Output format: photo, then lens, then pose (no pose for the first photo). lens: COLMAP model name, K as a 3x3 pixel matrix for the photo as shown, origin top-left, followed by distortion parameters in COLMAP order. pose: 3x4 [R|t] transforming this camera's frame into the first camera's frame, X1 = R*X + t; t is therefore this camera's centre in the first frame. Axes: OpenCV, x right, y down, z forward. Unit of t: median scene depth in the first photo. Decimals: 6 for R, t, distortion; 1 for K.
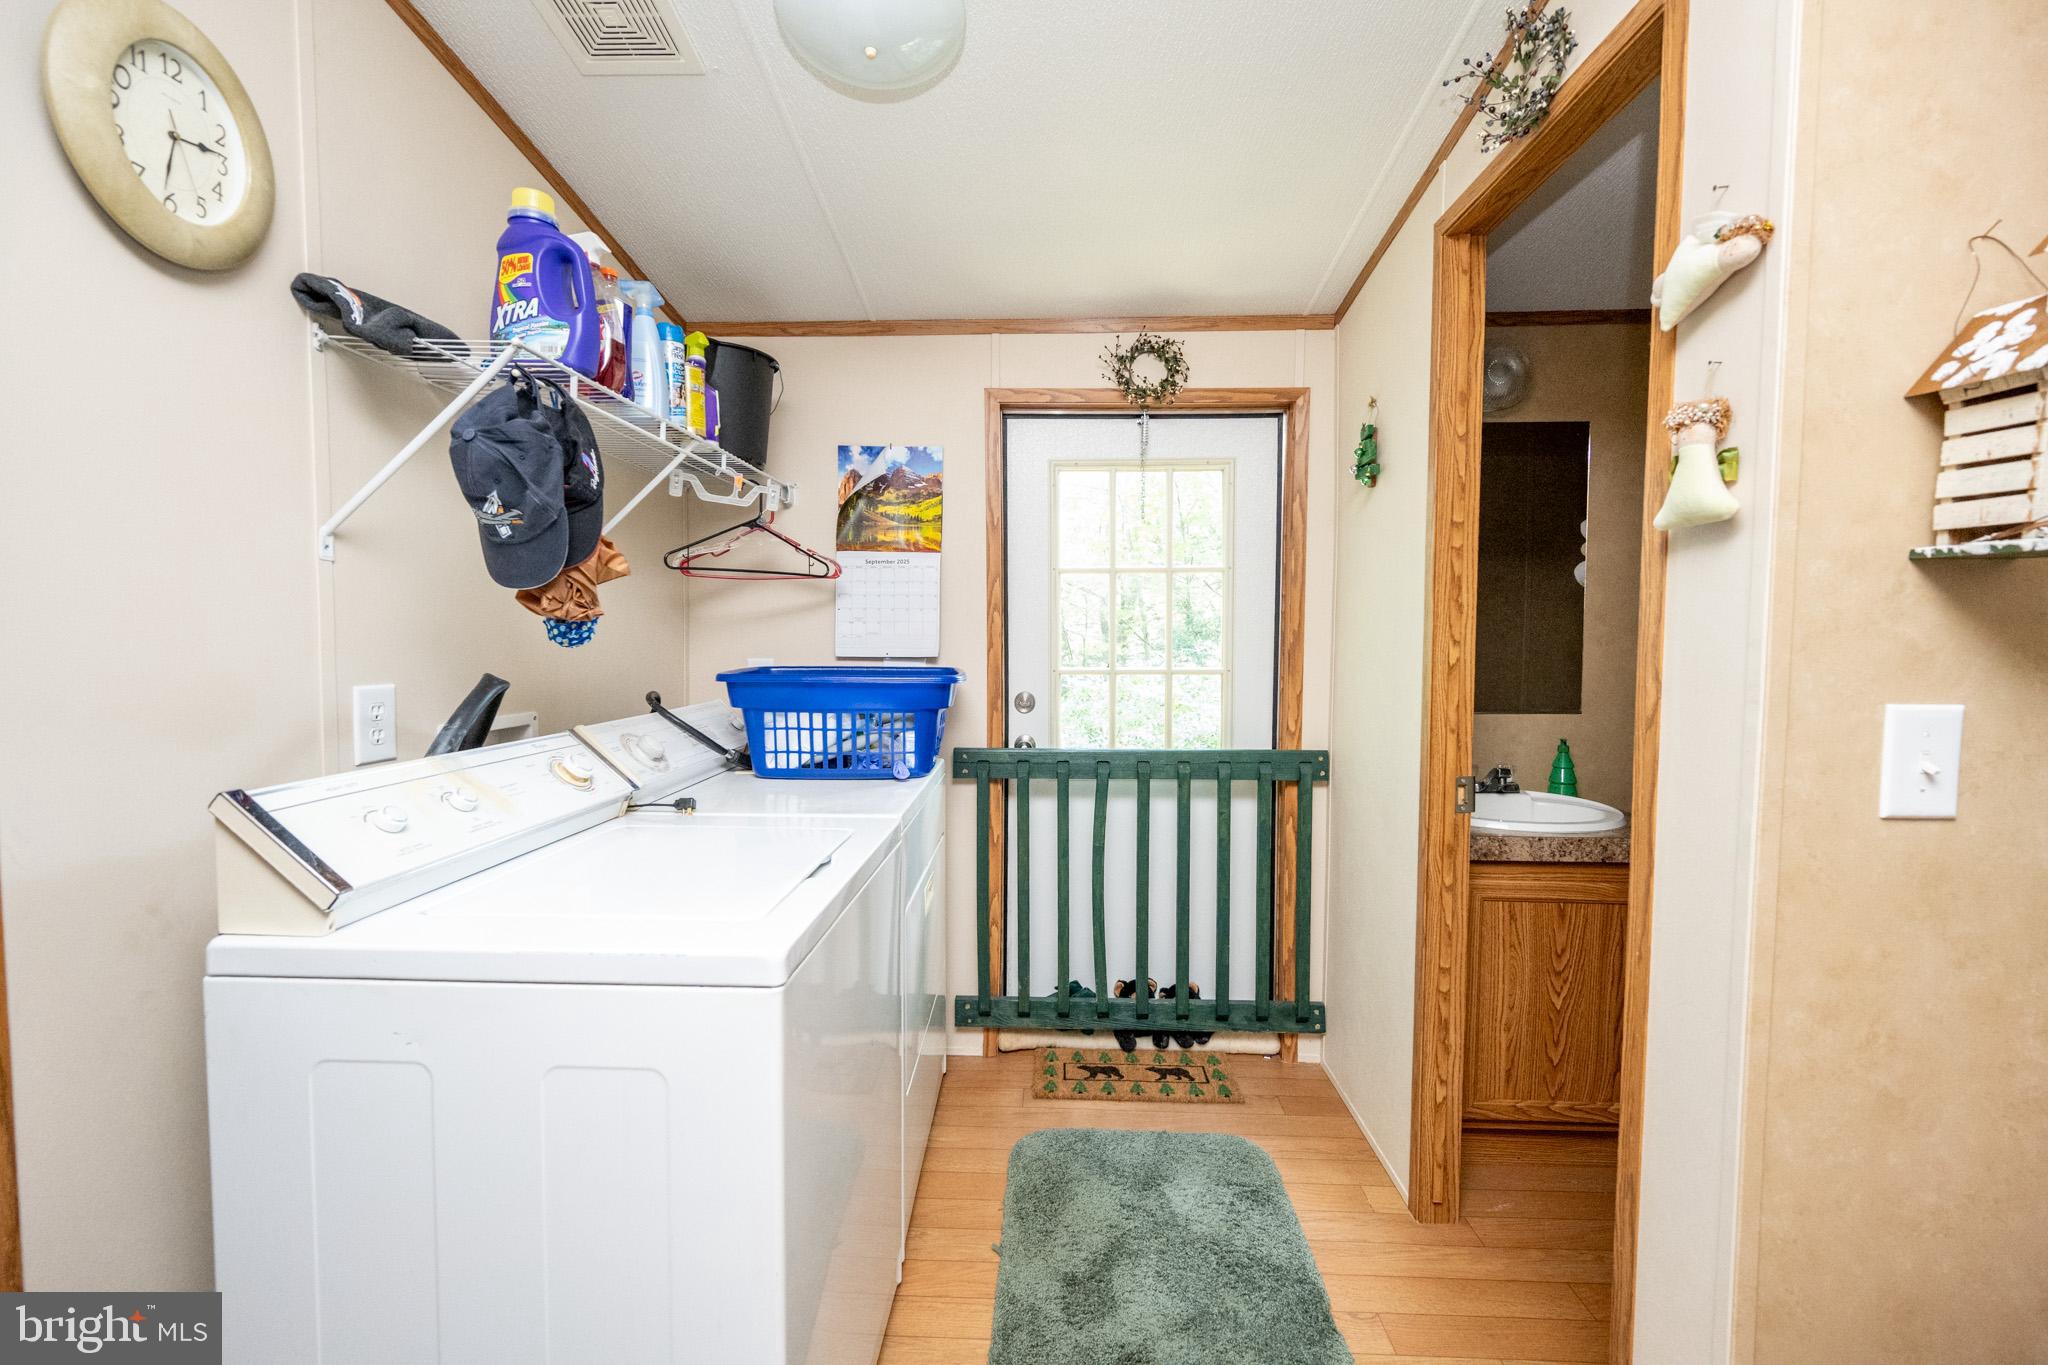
lens RADIAL K [[808.8, 0, 1022.4], [0, 808.8, 674.6], [0, 0, 1]] dist [-0.007155, 0.001801]
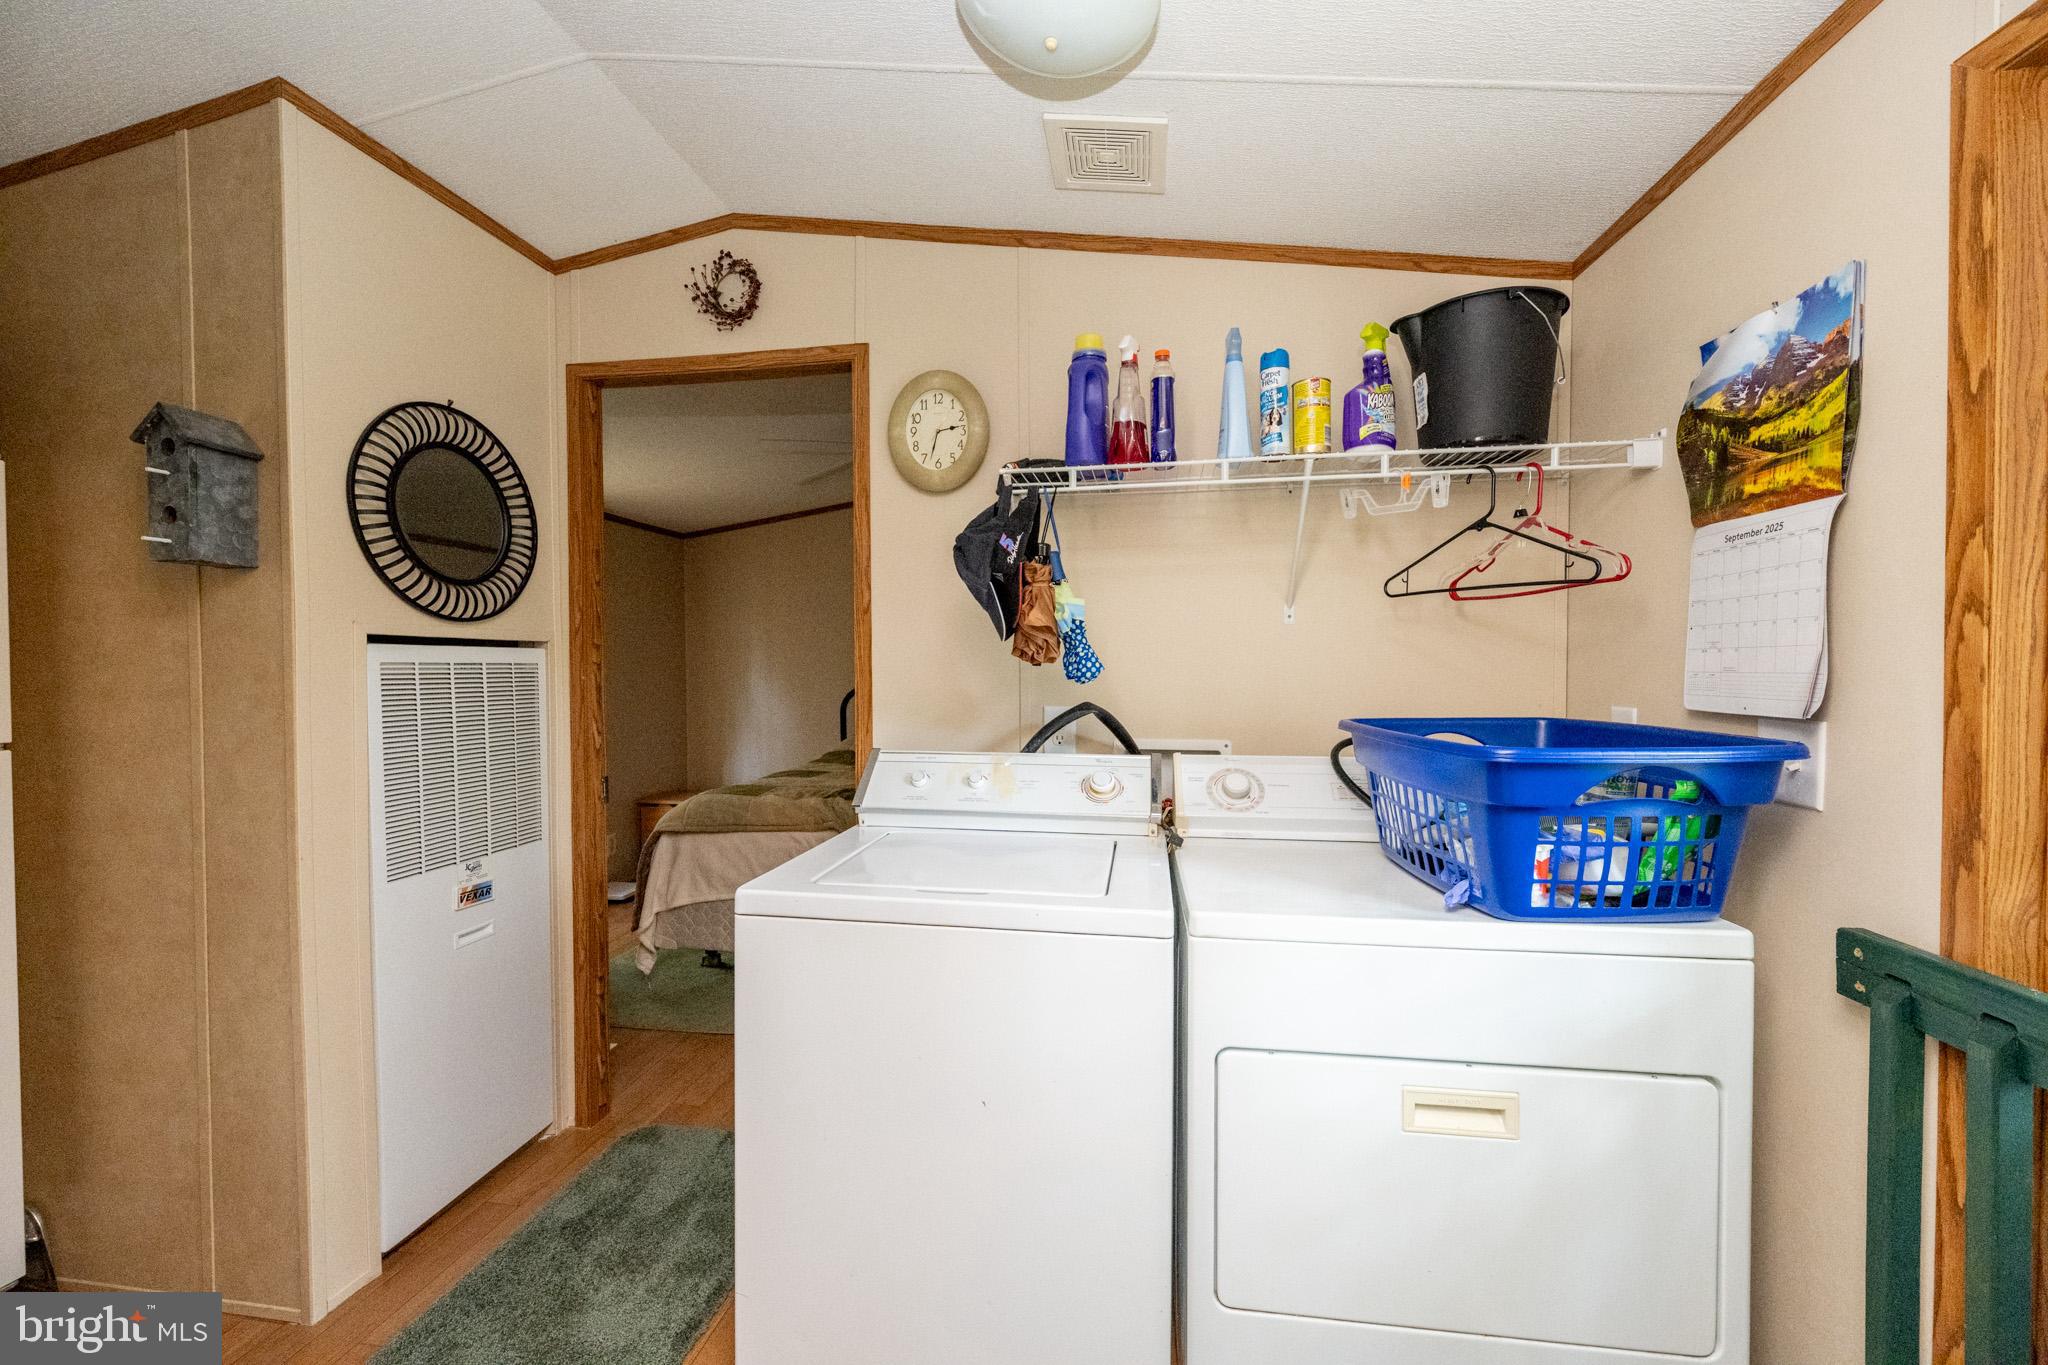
lens RADIAL K [[808.8, 0, 1031.6], [0, 808.8, 678.6], [0, 0, 1]] dist [-0.007155, 0.001801]
pose [[-0.090804, 0.008789, -0.995830, 0.394740], [-0.044580, 0.998923, 0.012882, -0.031465], [0.994870, 0.045564, -0.090314, 0.586857]]
